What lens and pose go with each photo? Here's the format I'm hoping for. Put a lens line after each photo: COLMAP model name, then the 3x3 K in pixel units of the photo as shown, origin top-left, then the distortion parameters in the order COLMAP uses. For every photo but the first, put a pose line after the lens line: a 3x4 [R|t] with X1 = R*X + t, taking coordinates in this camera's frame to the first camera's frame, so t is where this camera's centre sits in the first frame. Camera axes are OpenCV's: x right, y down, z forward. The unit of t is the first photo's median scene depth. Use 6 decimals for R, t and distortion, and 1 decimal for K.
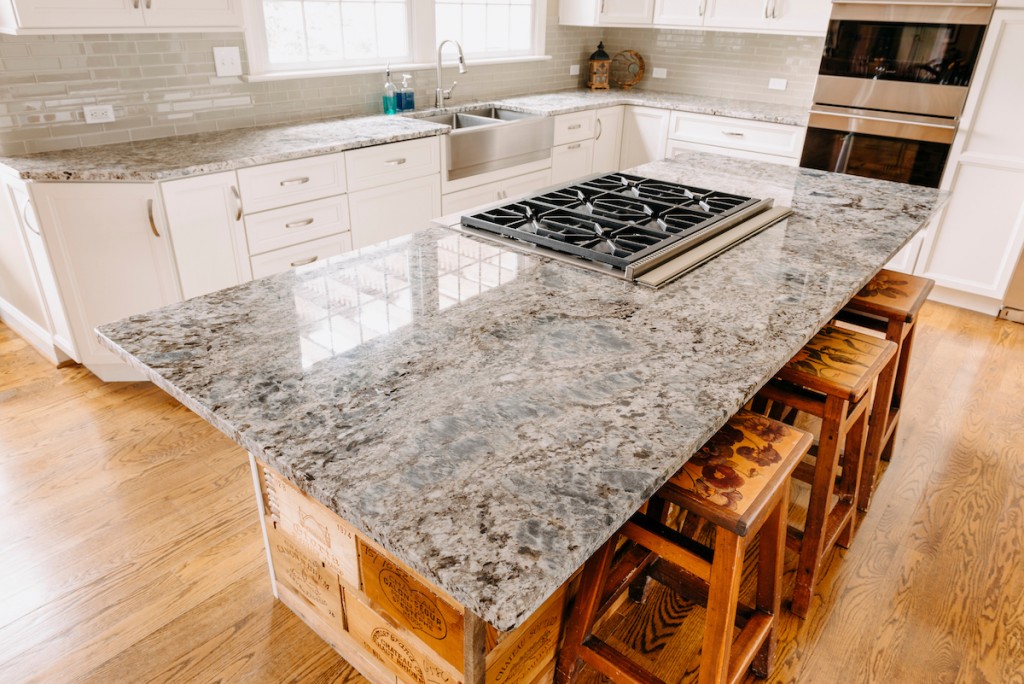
lens RADIAL K [[679.7, 0, 512.0], [0, 679.7, 343.1], [0, 0, 1]] dist [-0.001458, 0.000807]
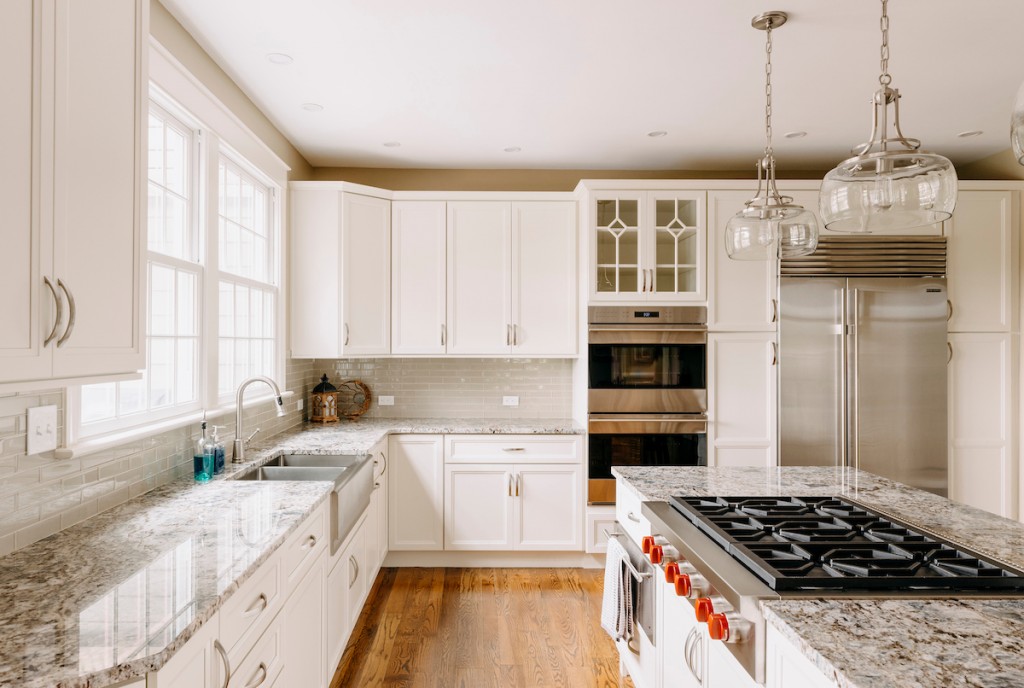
lens RADIAL K [[696.2, 0, 480.2], [0, 696.2, 342.9], [0, 0, 1]] dist [0.003868, -0.003385]
pose [[0.764856, -0.022108, 0.643822, -0.452400], [0.305326, 0.892468, -0.332079, -0.148966], [-0.567249, 0.450568, 0.689360, 0.304305]]
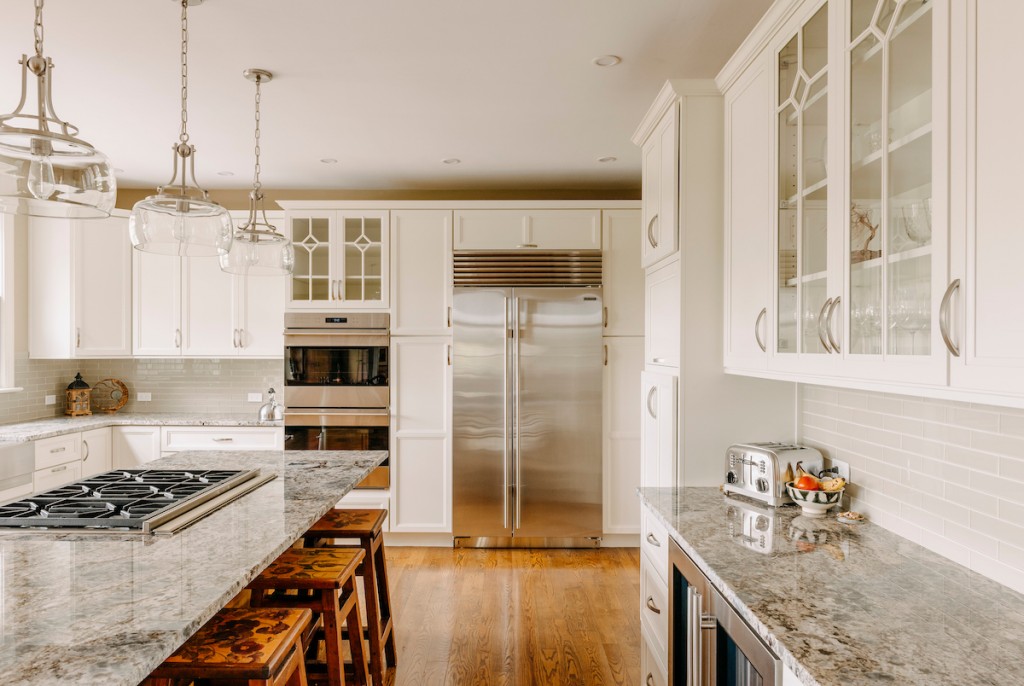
lens RADIAL K [[700.0, 0, 497.1], [0, 700.0, 350.6], [0, 0, 1]] dist [0.003661, -0.002877]
pose [[0.781116, -0.026115, 0.623839, -0.051016], [0.295919, 0.895272, -0.333046, 0.100122], [-0.549808, 0.444754, 0.707039, -0.170898]]
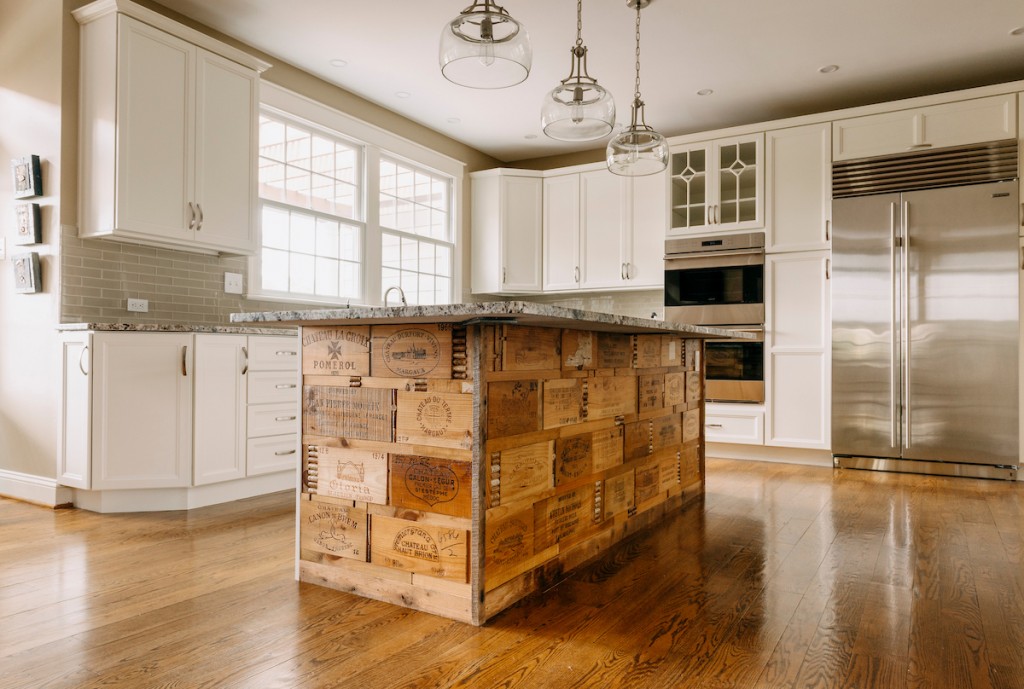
lens RADIAL K [[696.2, 0, 512.2], [0, 696.2, 349.4], [0, 0, 1]] dist [0.003868, -0.003385]
pose [[0.988593, -0.018910, 0.149423, -0.075743], [0.084984, 0.889107, -0.449740, 0.318267], [-0.124348, 0.457308, 0.880572, -0.184300]]
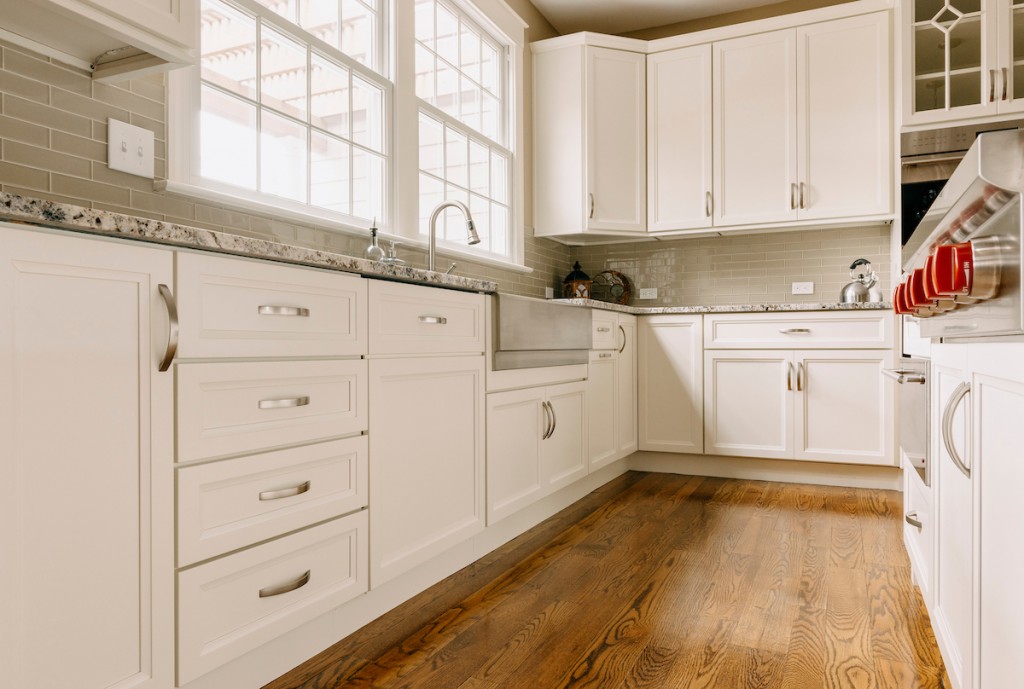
lens RADIAL K [[696.2, 0, 512.0], [0, 696.2, 347.3], [0, 0, 1]] dist [0.003868, -0.003385]
pose [[0.967286, -0.030646, 0.251832, -0.238016], [0.139552, 0.893268, -0.427315, 0.008651], [-0.211858, 0.448479, 0.868322, 0.460813]]
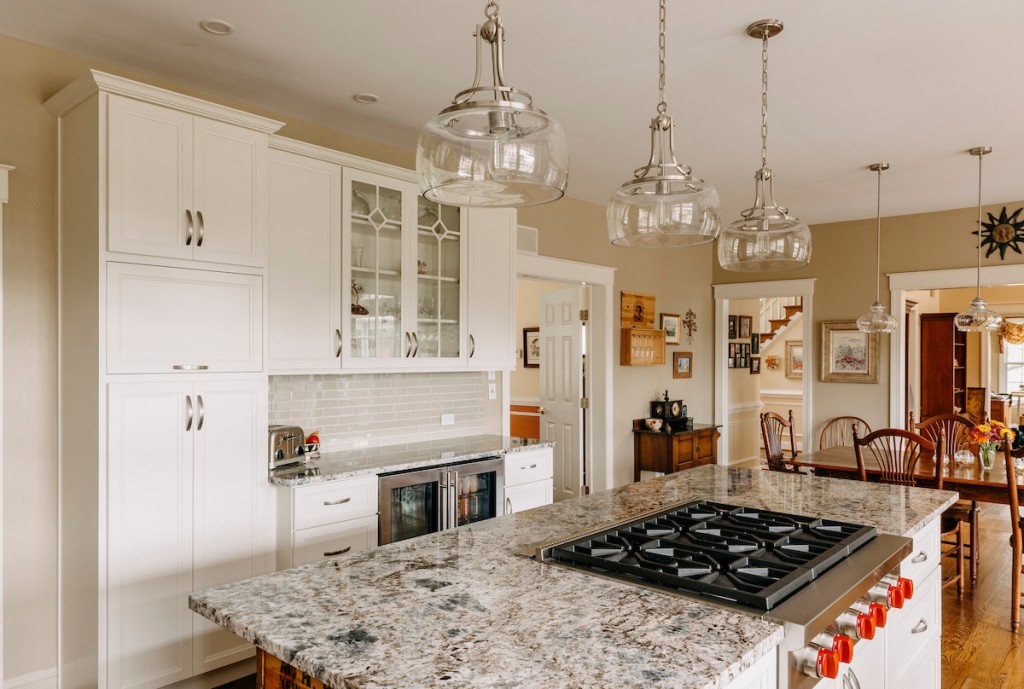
lens RADIAL K [[696.2, 0, 518.9], [0, 696.2, 351.6], [0, 0, 1]] dist [0.003868, -0.003385]
pose [[-0.998943, -0.025769, 0.038059, 0.240013], [-0.006255, 0.896569, 0.442859, -0.492393], [-0.045534, 0.442153, -0.895783, 1.029386]]
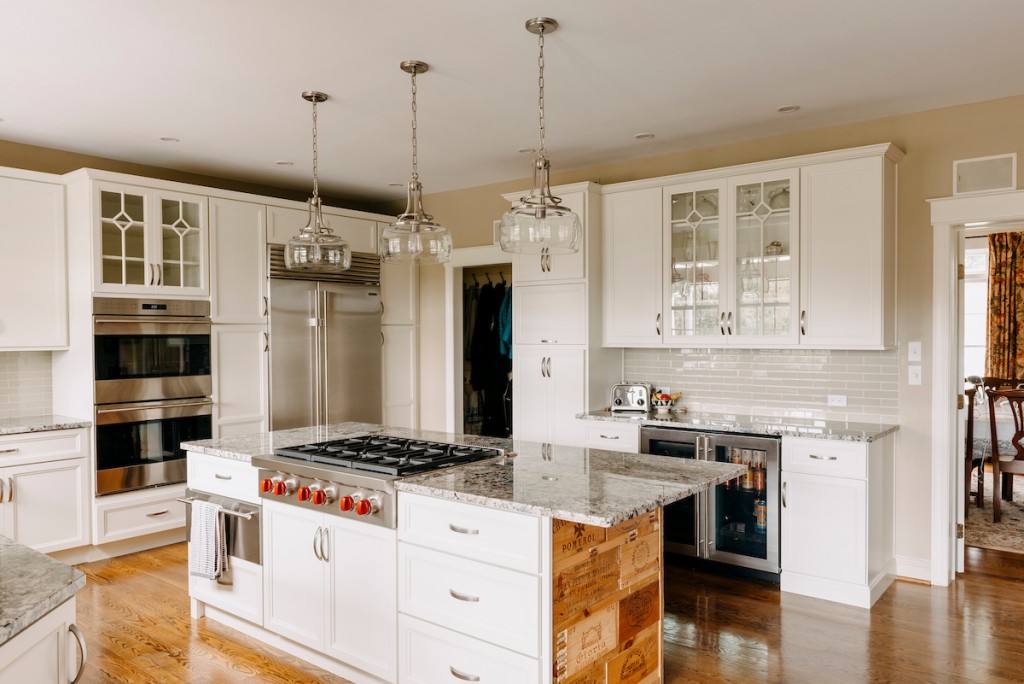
lens RADIAL K [[734.5, 0, 547.4], [0, 734.5, 345.9], [0, 0, 1]] dist [0.007581, -0.010843]
pose [[-0.041658, -0.043355, 0.998191, -0.835047], [0.451864, 0.890230, 0.057524, -0.196696], [-0.891114, 0.453443, -0.017495, 0.369159]]
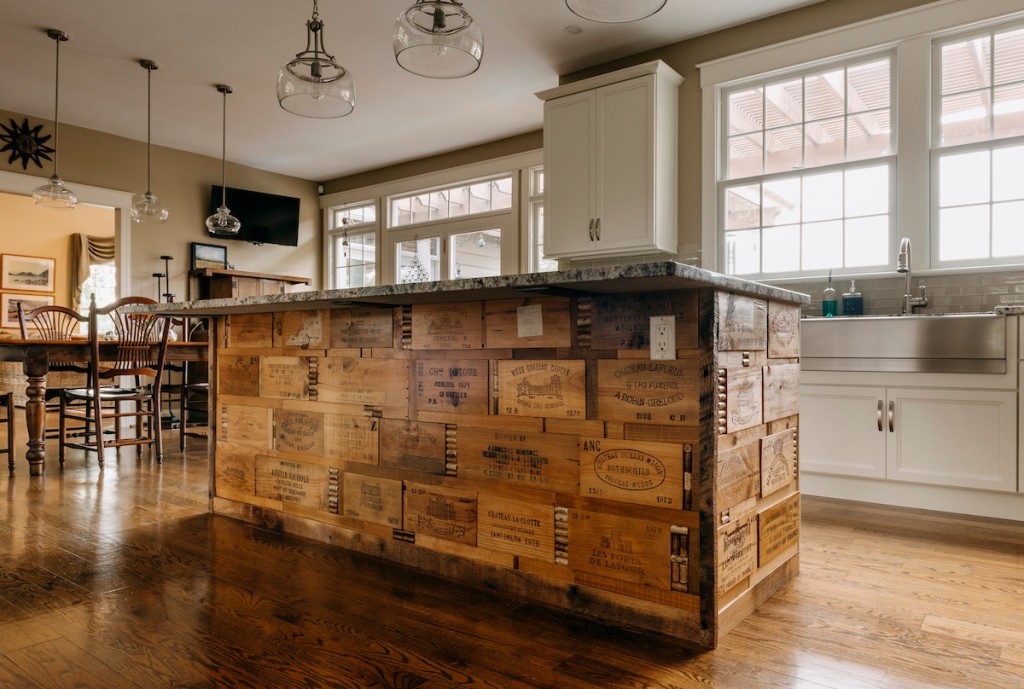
lens RADIAL K [[696.2, 0, 510.6], [0, 696.2, 350.2], [0, 0, 1]] dist [0.003868, -0.003385]
pose [[0.031749, -0.030236, -0.999038, 0.863654], [-0.453416, 0.890339, -0.041355, -0.052941], [0.890733, 0.454293, 0.014558, 0.646246]]
